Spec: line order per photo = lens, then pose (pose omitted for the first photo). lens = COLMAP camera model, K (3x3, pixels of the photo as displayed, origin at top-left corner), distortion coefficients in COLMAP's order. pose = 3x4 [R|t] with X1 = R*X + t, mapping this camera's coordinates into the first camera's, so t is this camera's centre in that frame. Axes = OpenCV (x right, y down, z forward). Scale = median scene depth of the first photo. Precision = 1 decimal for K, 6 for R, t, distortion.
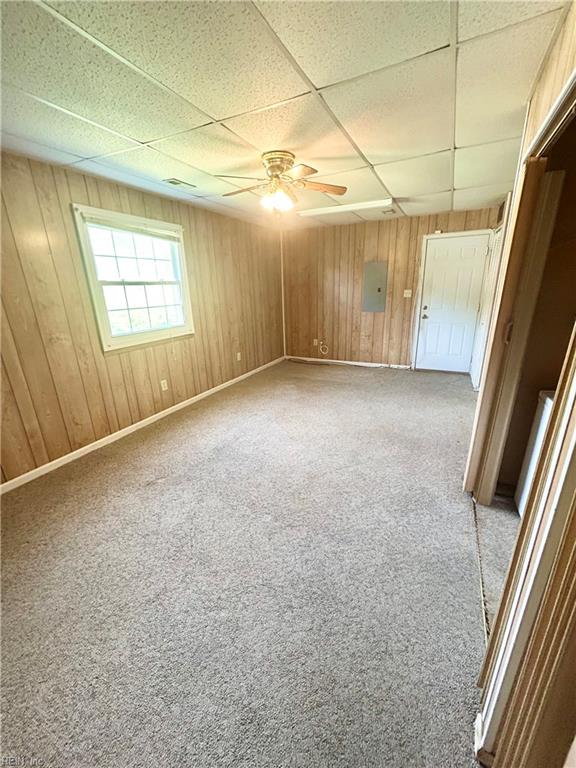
lens RADIAL K [[308.1, 0, 289.2], [0, 308.1, 383.9], [0, 0, 1]] dist [-0.001047, -0.000054]
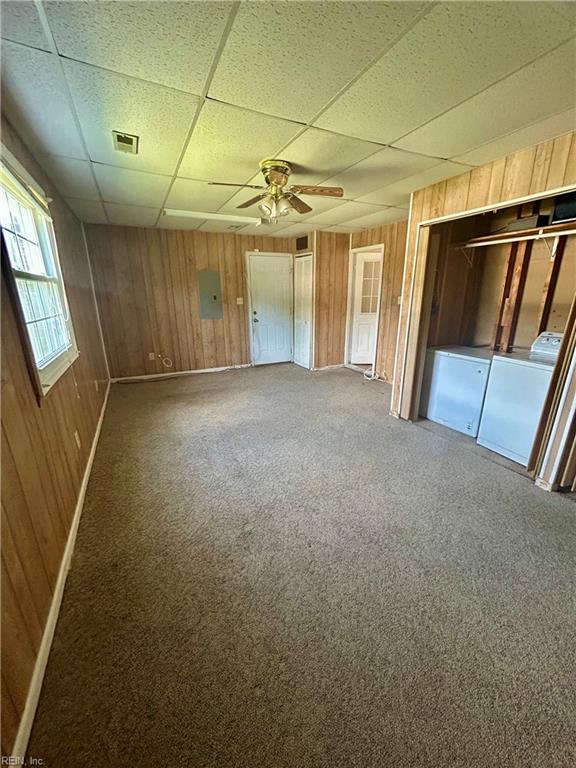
lens RADIAL K [[308.1, 0, 289.2], [0, 308.1, 383.9], [0, 0, 1]] dist [-0.001047, -0.000054]
pose [[0.610971, -0.202809, 0.765234, -0.432279], [0.231821, 0.970089, 0.072013, -0.037125], [-0.756950, 0.133399, 0.639712, 0.178261]]
